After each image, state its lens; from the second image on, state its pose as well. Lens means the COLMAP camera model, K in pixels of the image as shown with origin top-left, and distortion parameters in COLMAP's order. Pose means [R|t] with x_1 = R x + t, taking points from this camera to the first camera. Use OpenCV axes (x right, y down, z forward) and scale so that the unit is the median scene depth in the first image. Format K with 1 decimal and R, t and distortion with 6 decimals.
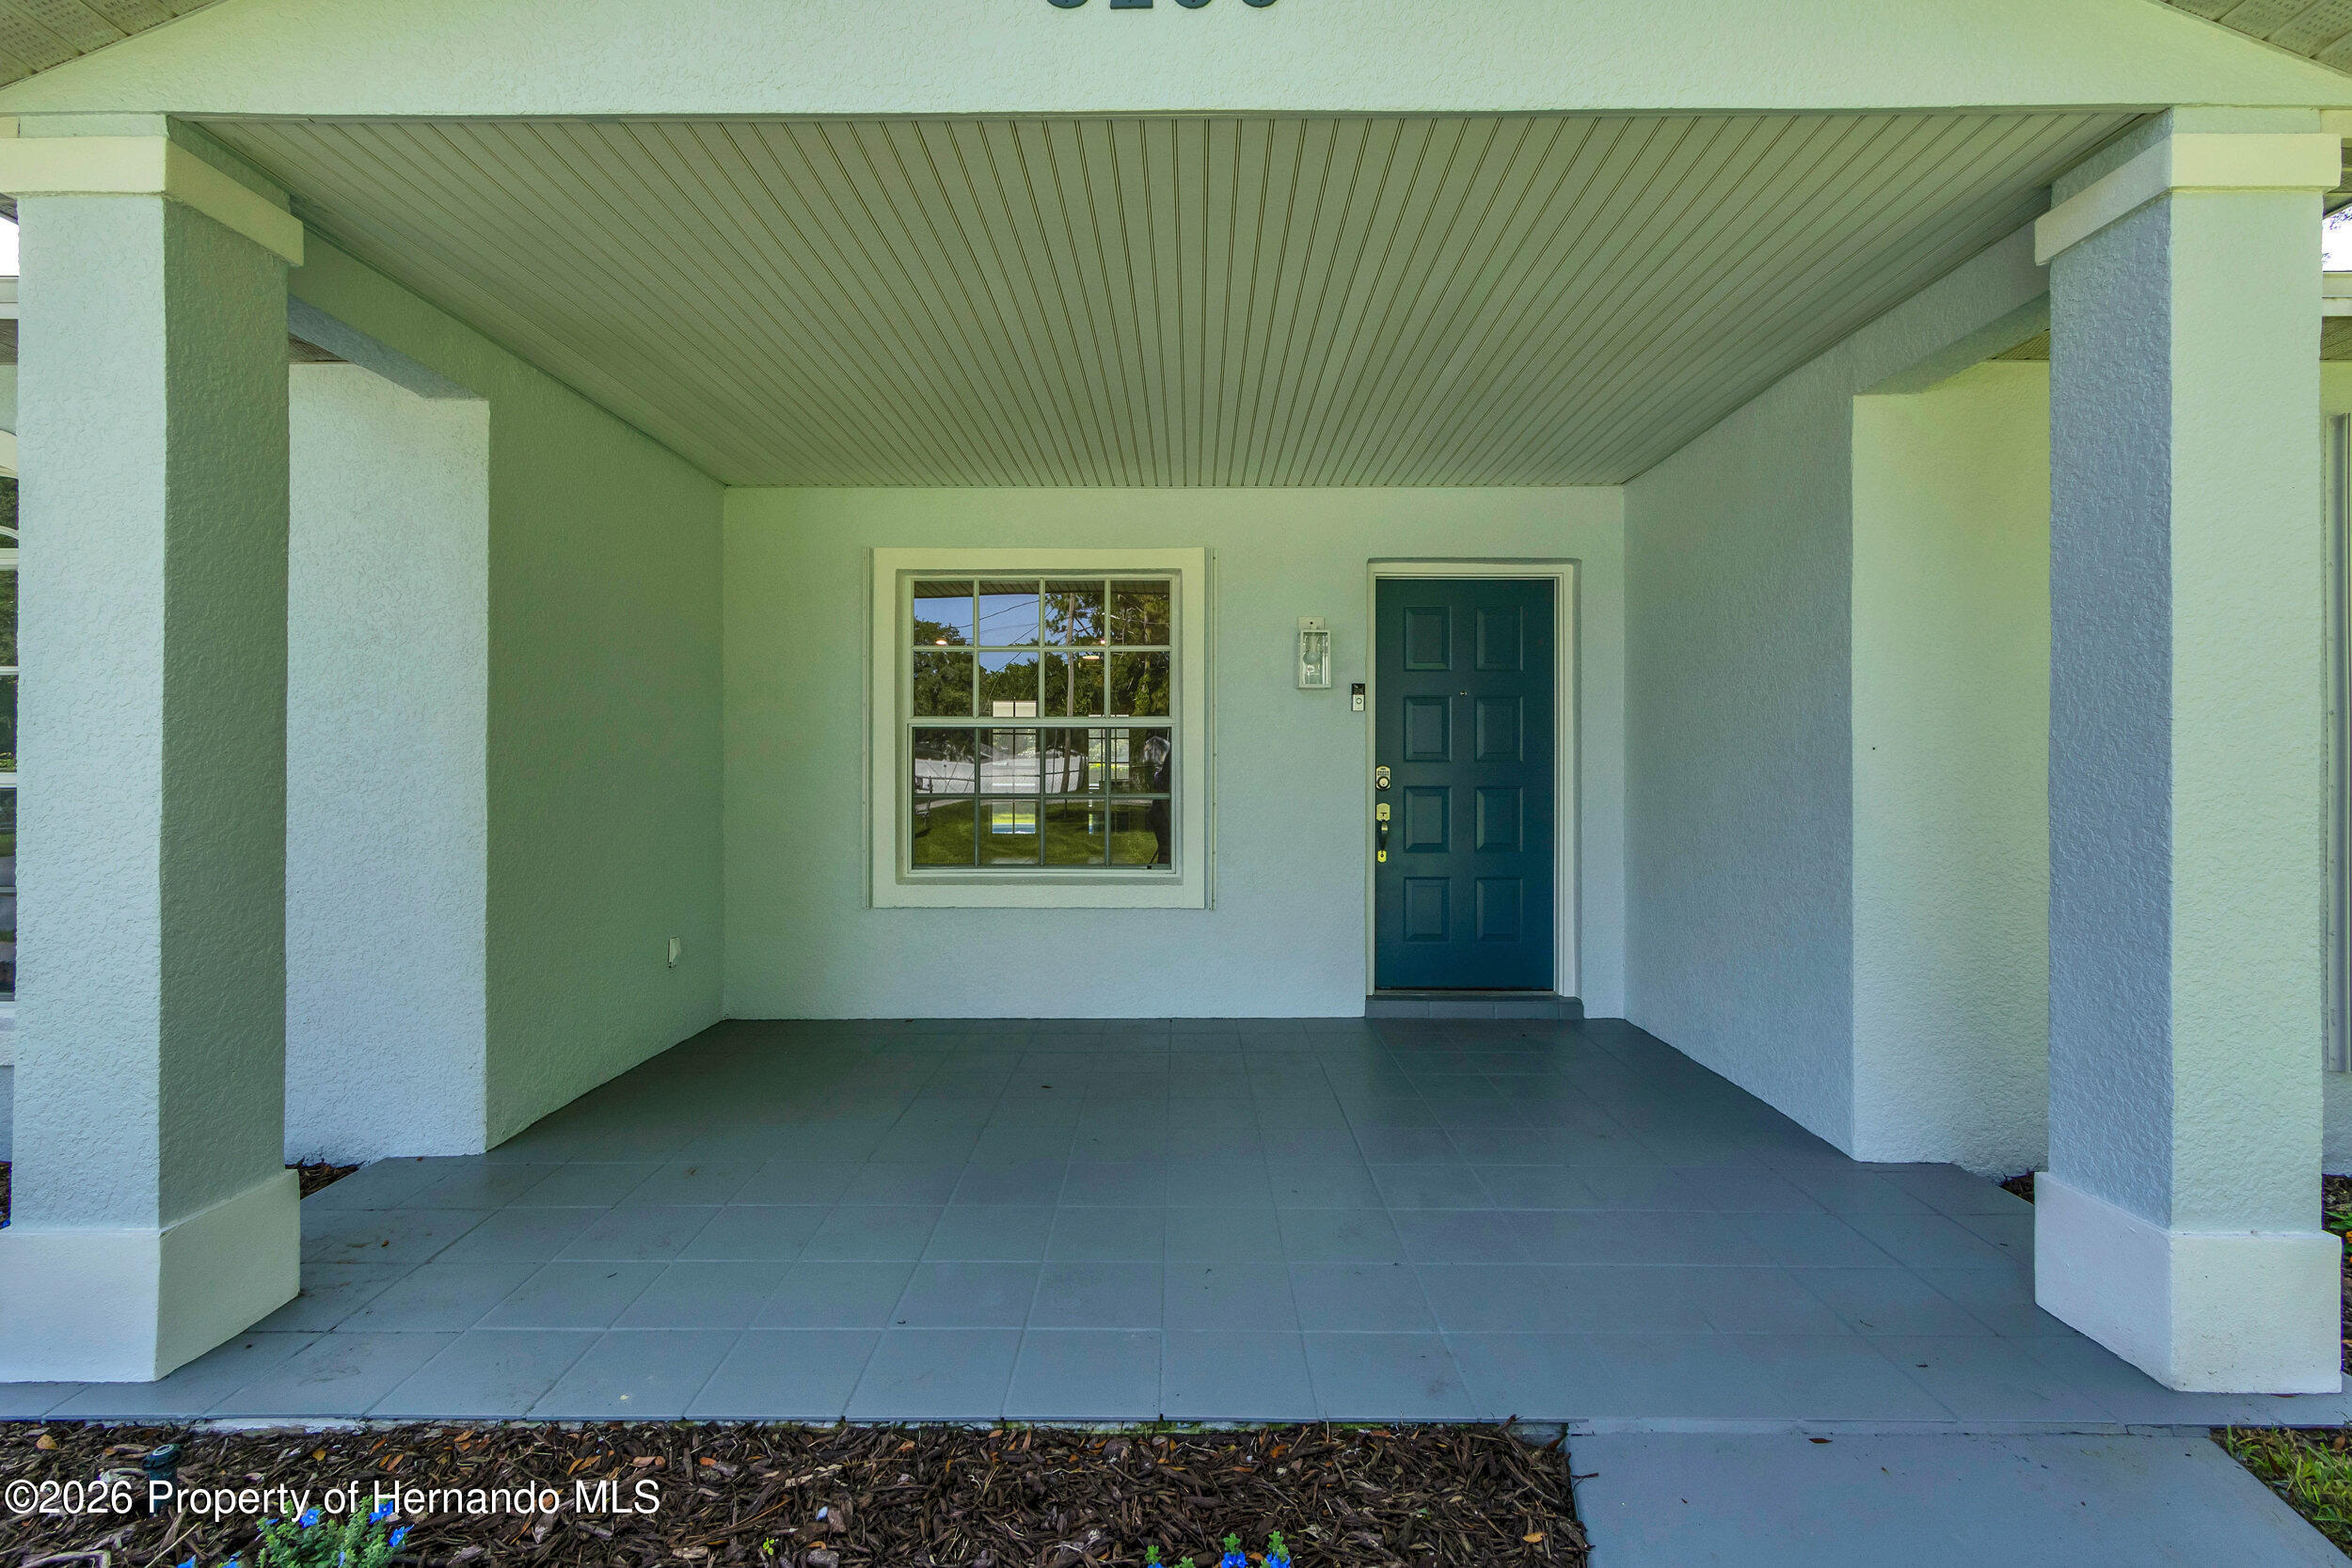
lens RADIAL K [[1087.5, 0, 1170.4], [0, 1087.5, 752.1], [0, 0, 1]] dist [0.002034, 0.001020]
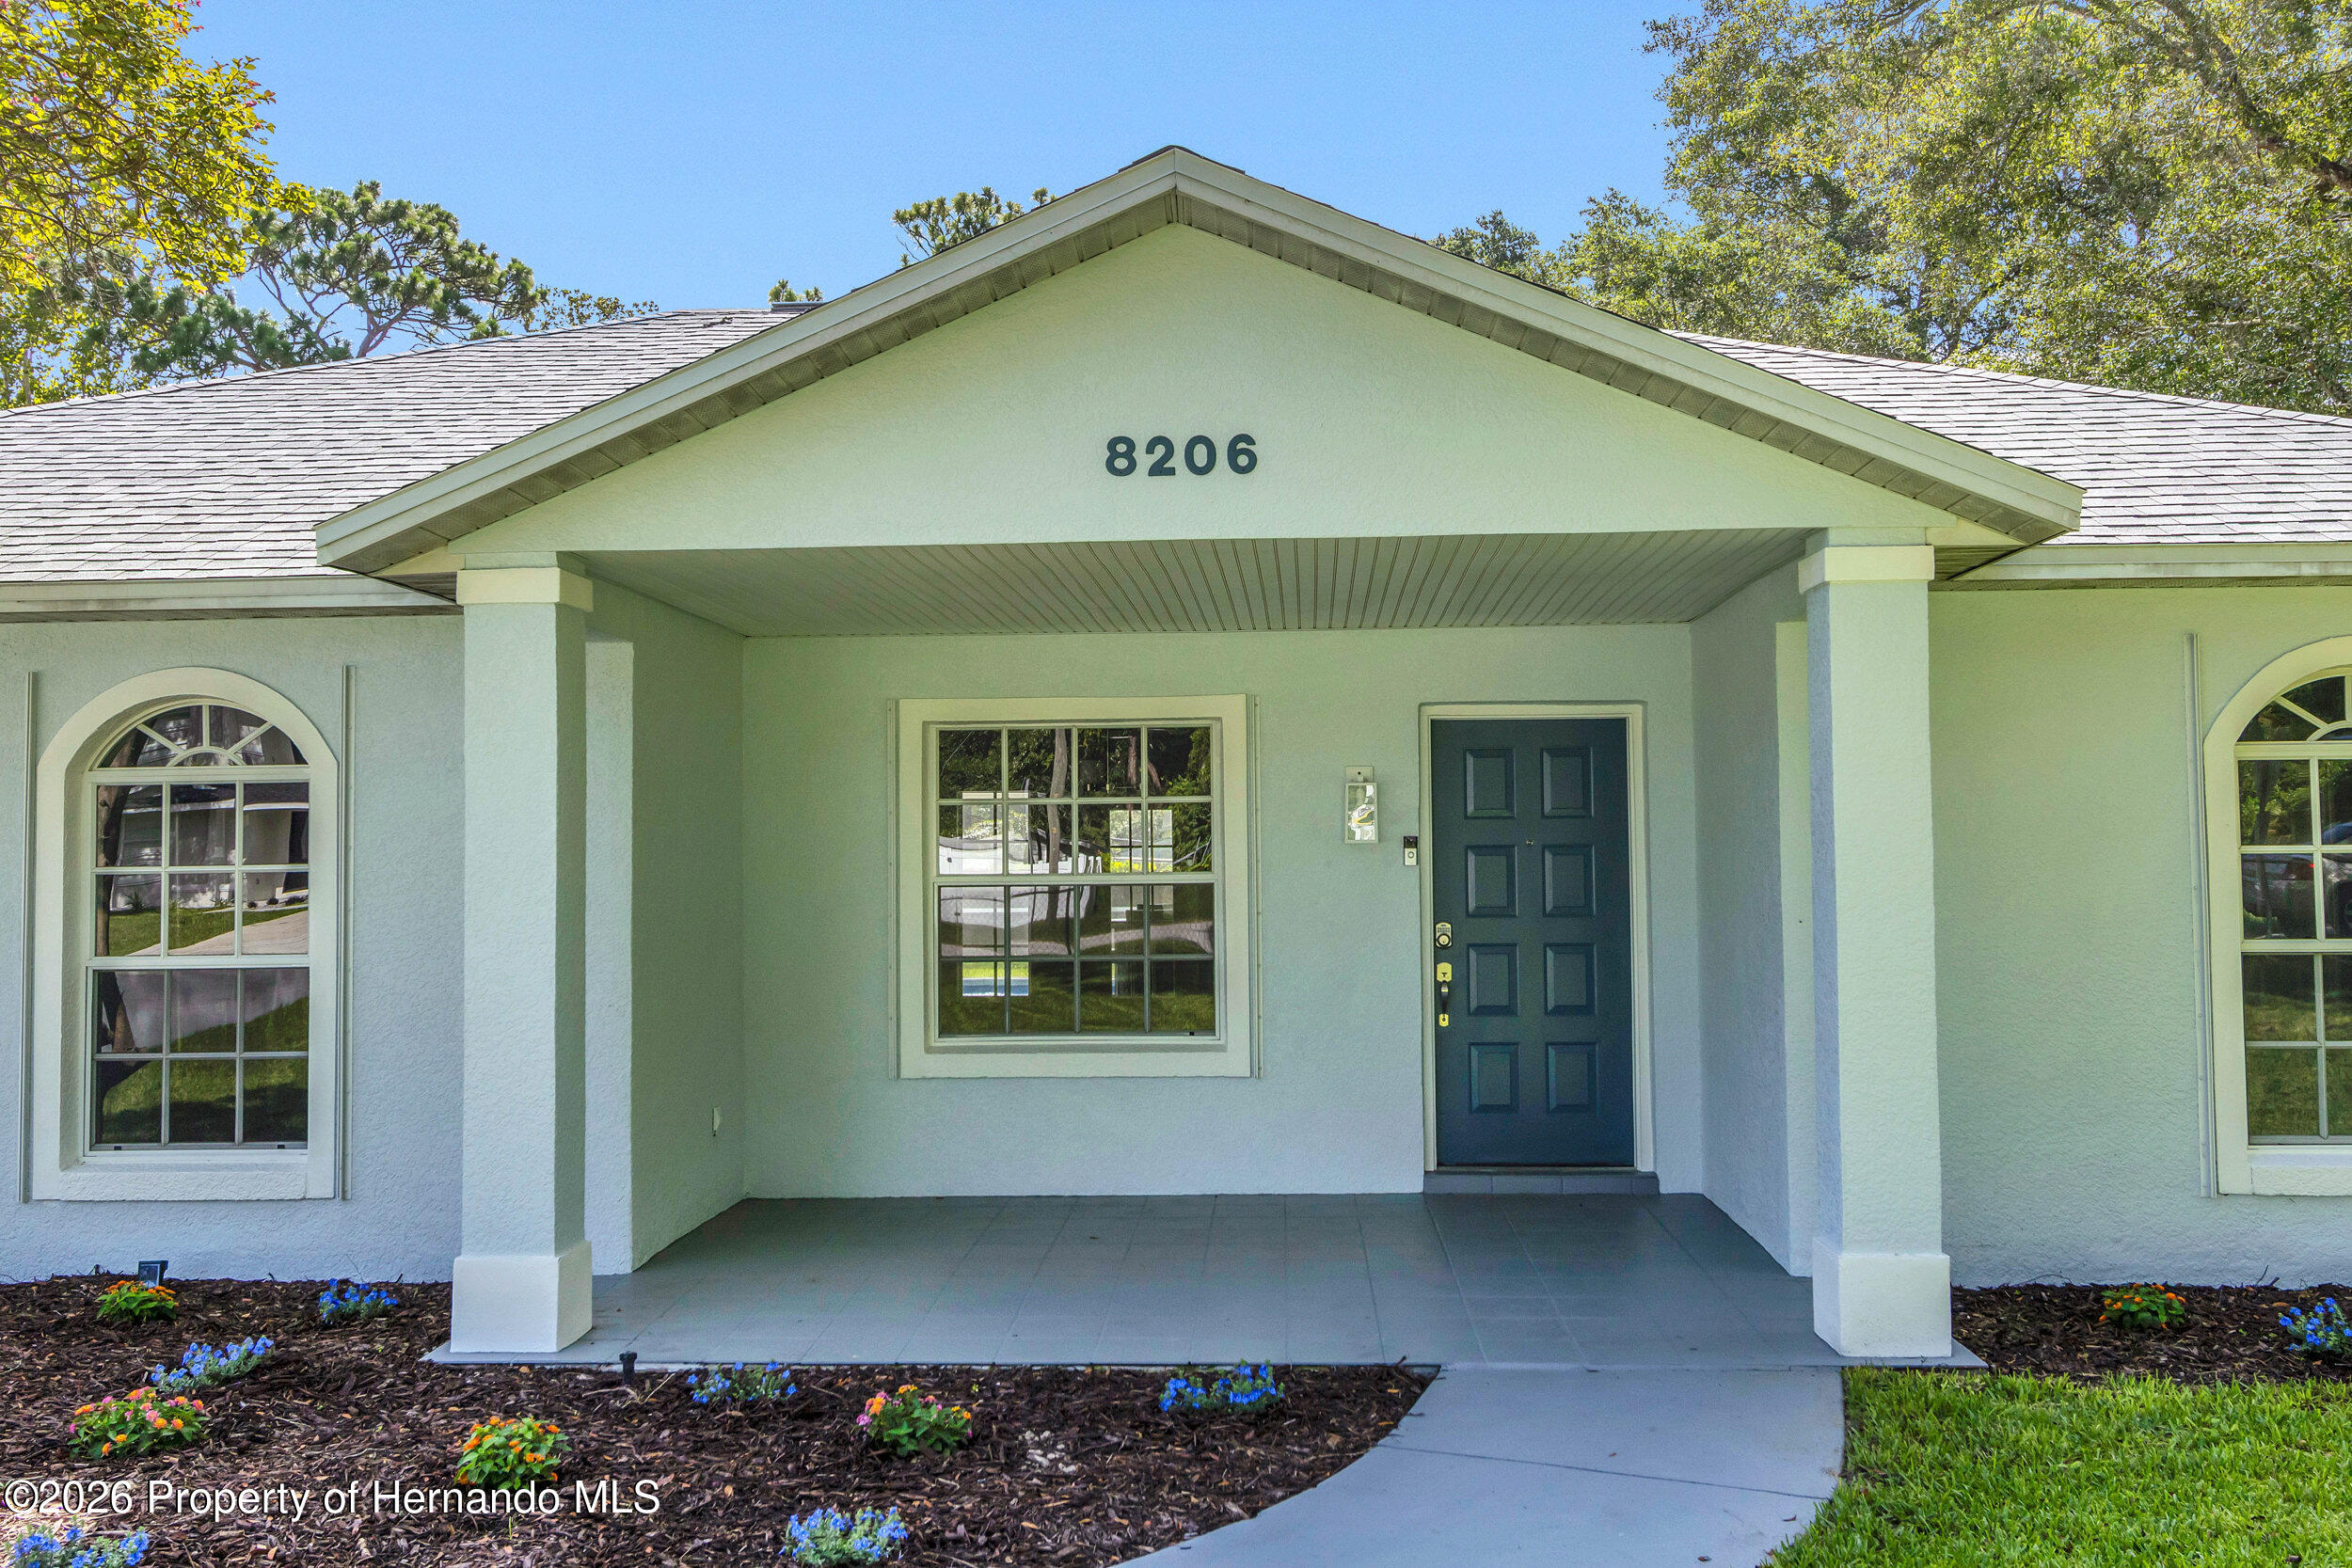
lens RADIAL K [[2344.9, 0, 1186.1], [0, 2344.9, 699.4], [0, 0, 1]] dist [0.008189, 0.001935]
pose [[0.999347, -0.012170, -0.034010, 0.048739], [0.010505, 0.998758, -0.048703, -0.084511], [0.034561, 0.048314, 0.998234, -1.044612]]
